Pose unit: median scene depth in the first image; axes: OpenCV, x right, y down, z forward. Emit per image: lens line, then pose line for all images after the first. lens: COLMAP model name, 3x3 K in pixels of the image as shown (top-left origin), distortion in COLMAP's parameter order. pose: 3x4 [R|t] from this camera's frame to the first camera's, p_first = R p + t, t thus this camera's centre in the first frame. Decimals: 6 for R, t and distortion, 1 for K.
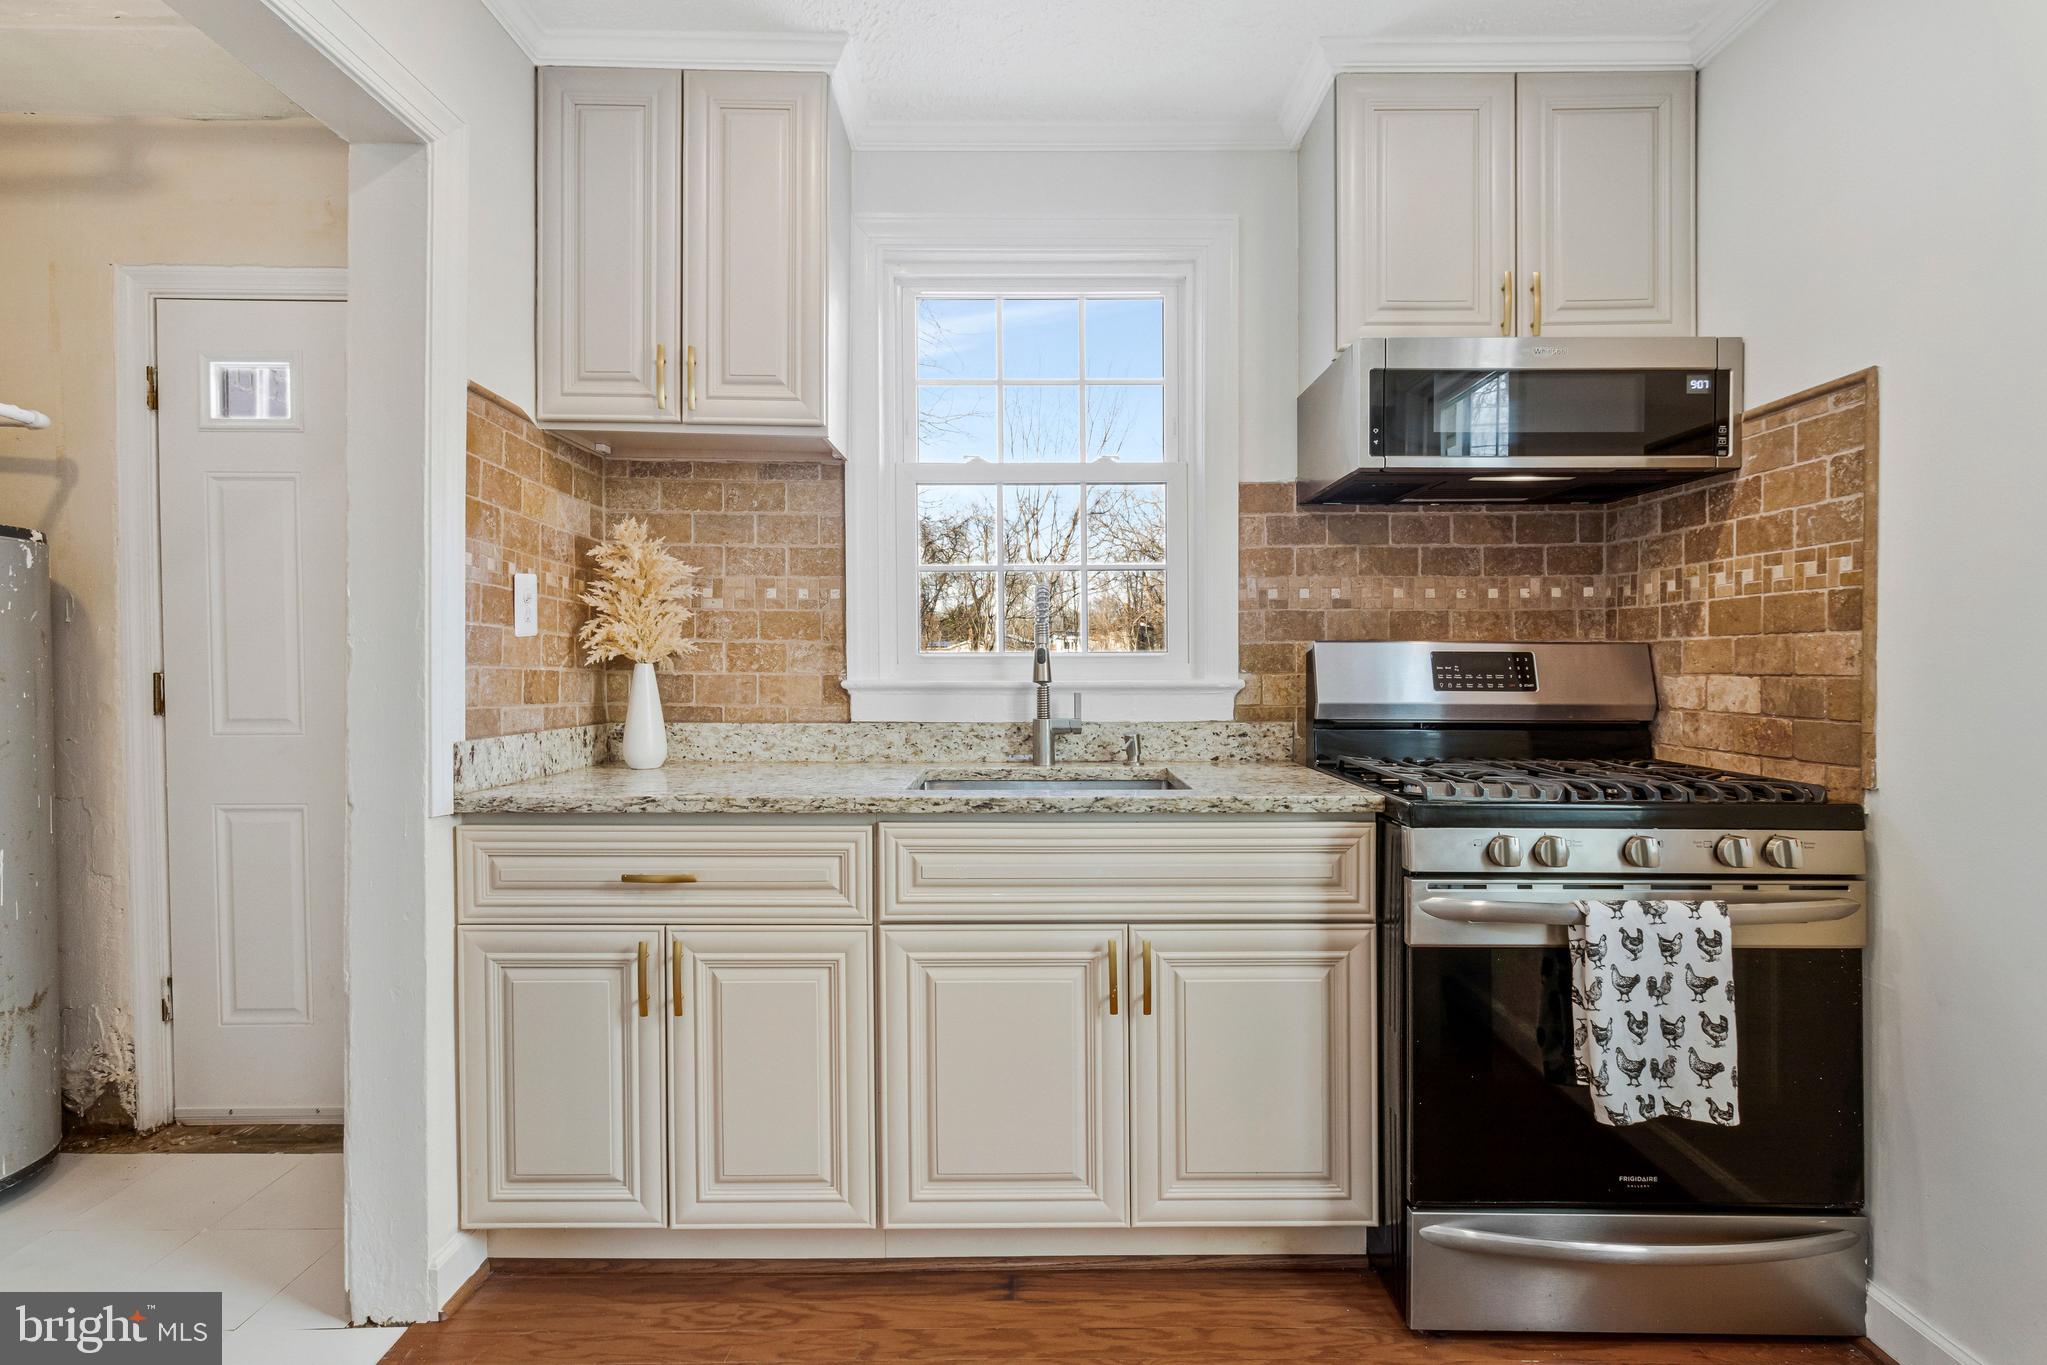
lens RADIAL K [[973.6, 0, 1030.8], [0, 973.6, 664.5], [0, 0, 1]] dist [0.005701, 0.000393]
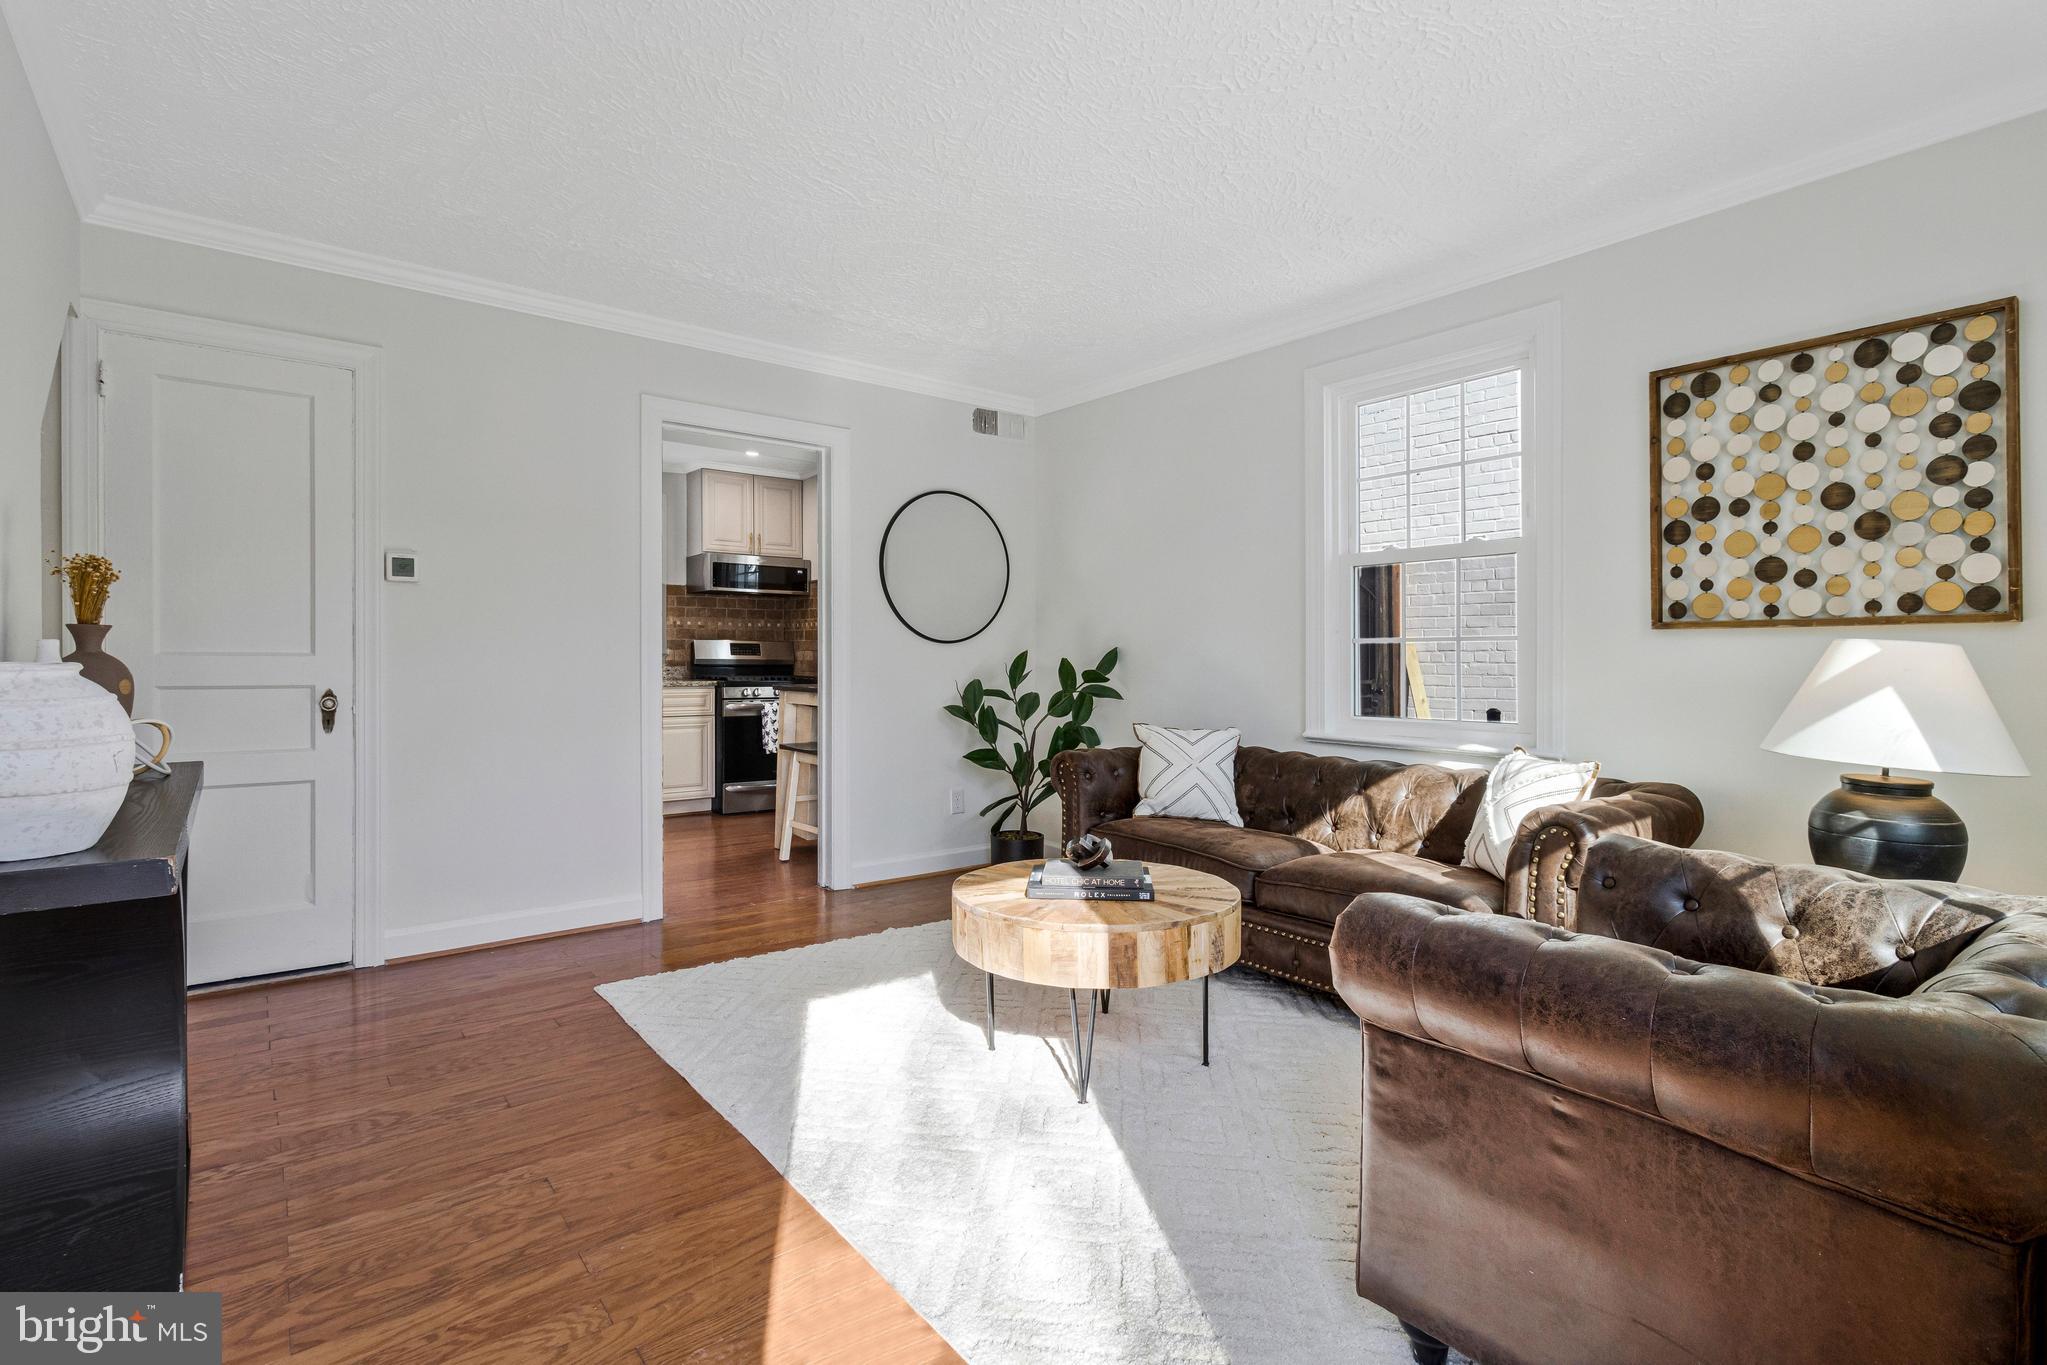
lens RADIAL K [[973.6, 0, 1030.8], [0, 973.6, 664.5], [0, 0, 1]] dist [0.005701, 0.000393]
pose [[0.778247, 0.002860, 0.627952, -0.907805], [-0.003535, 0.999994, -0.000173, 0.059052], [-0.627949, -0.002085, 0.778252, -2.309794]]
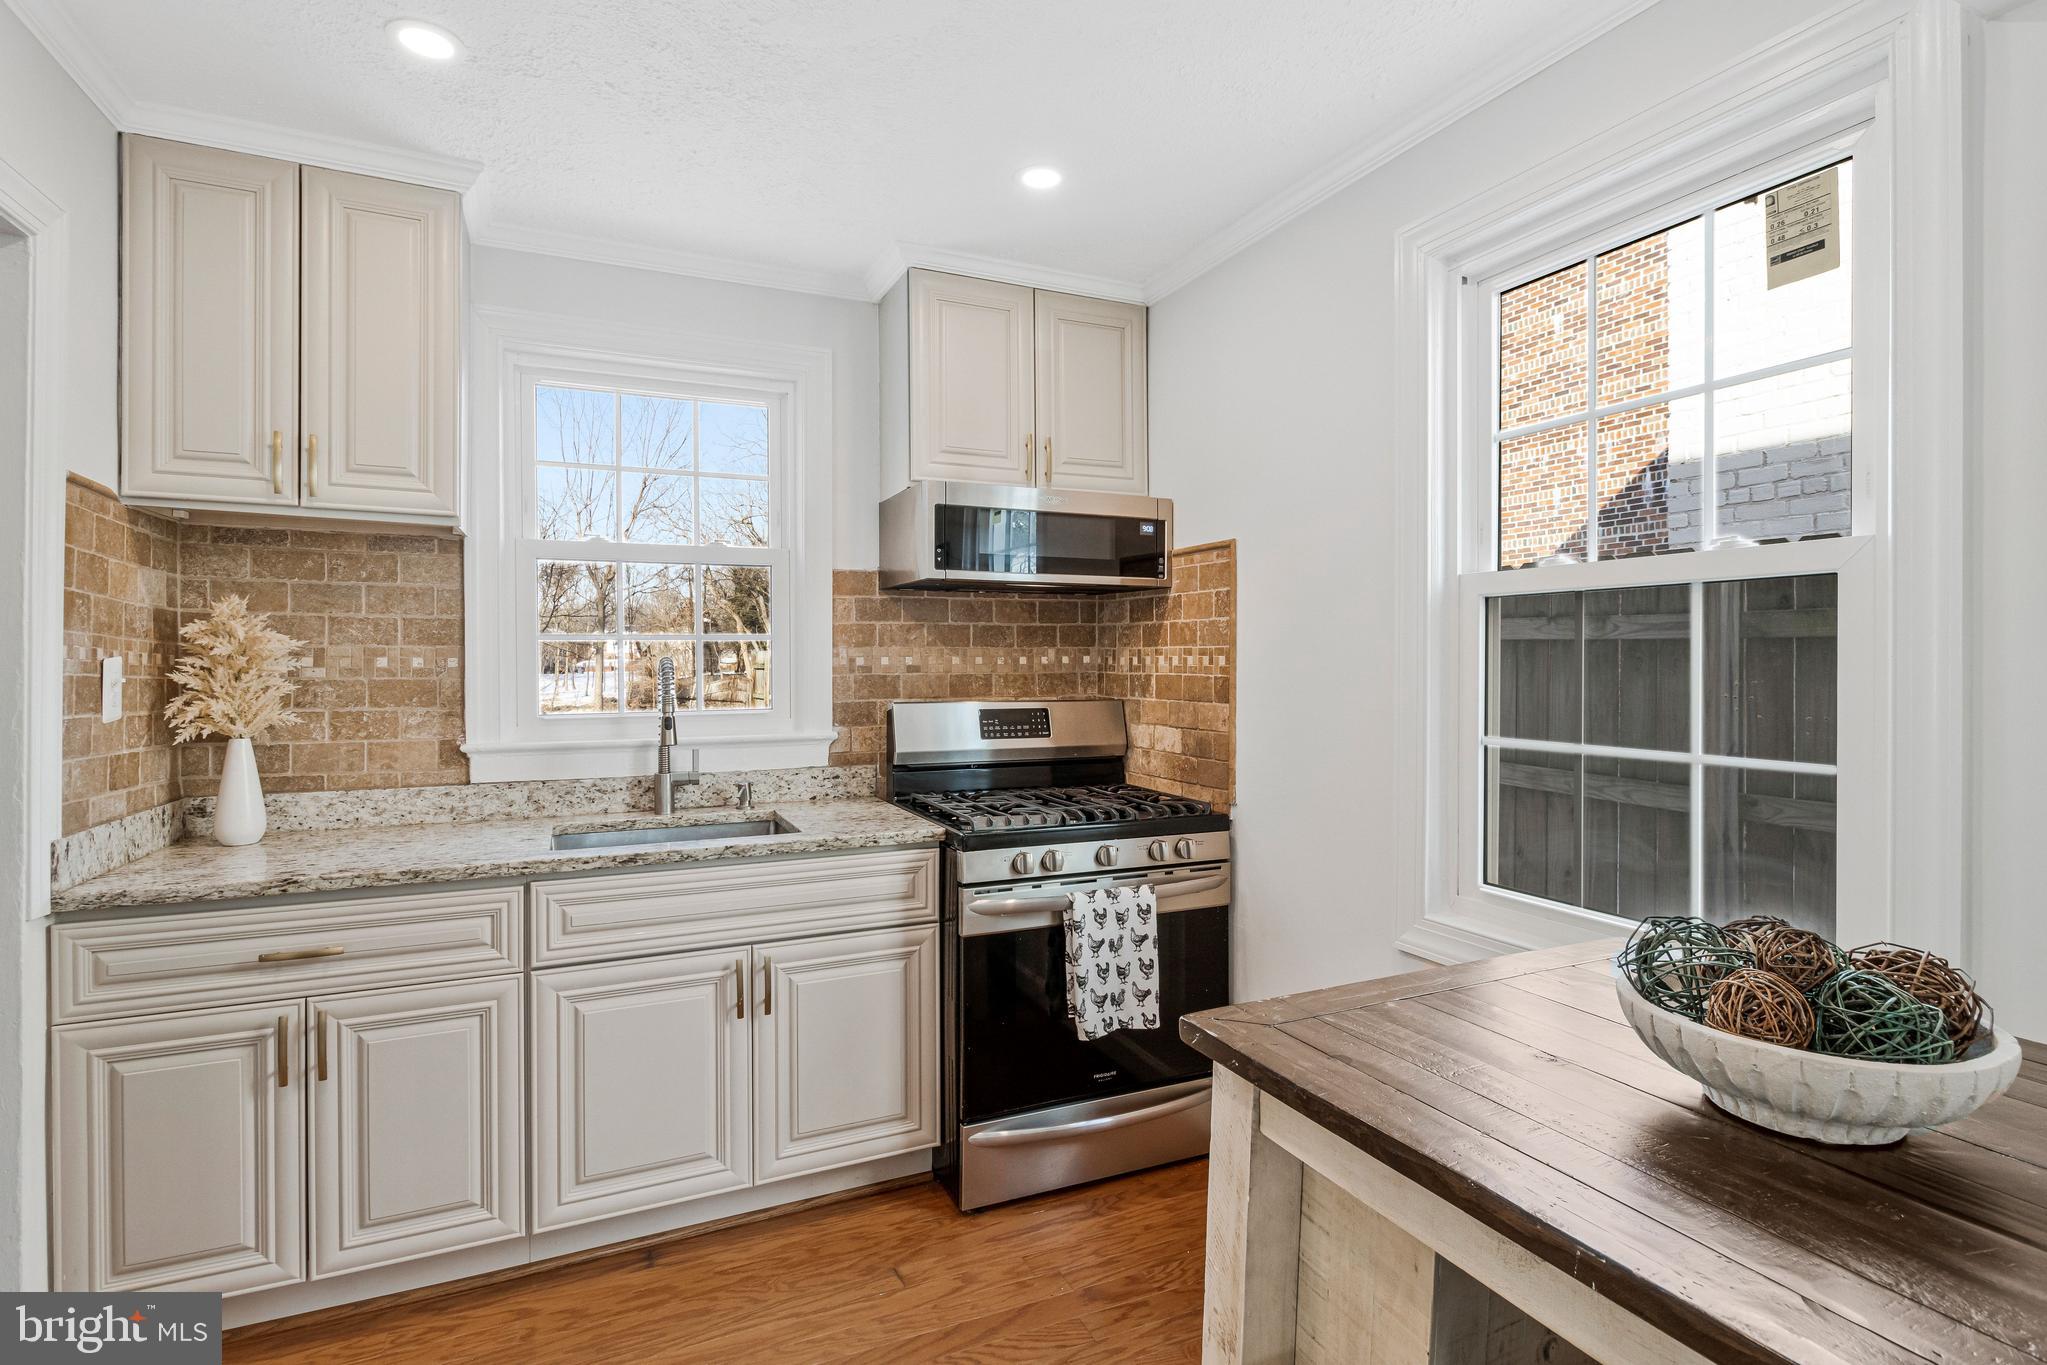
lens RADIAL K [[994.4, 0, 1026.2], [0, 994.4, 658.8], [0, 0, 1]] dist [-0.001391, 0.000571]
pose [[0.909636, 0.000653, 0.415406, -0.095737], [-0.000349, 1.000000, -0.000808, -0.086791], [-0.415406, 0.000590, 0.909636, -0.267212]]
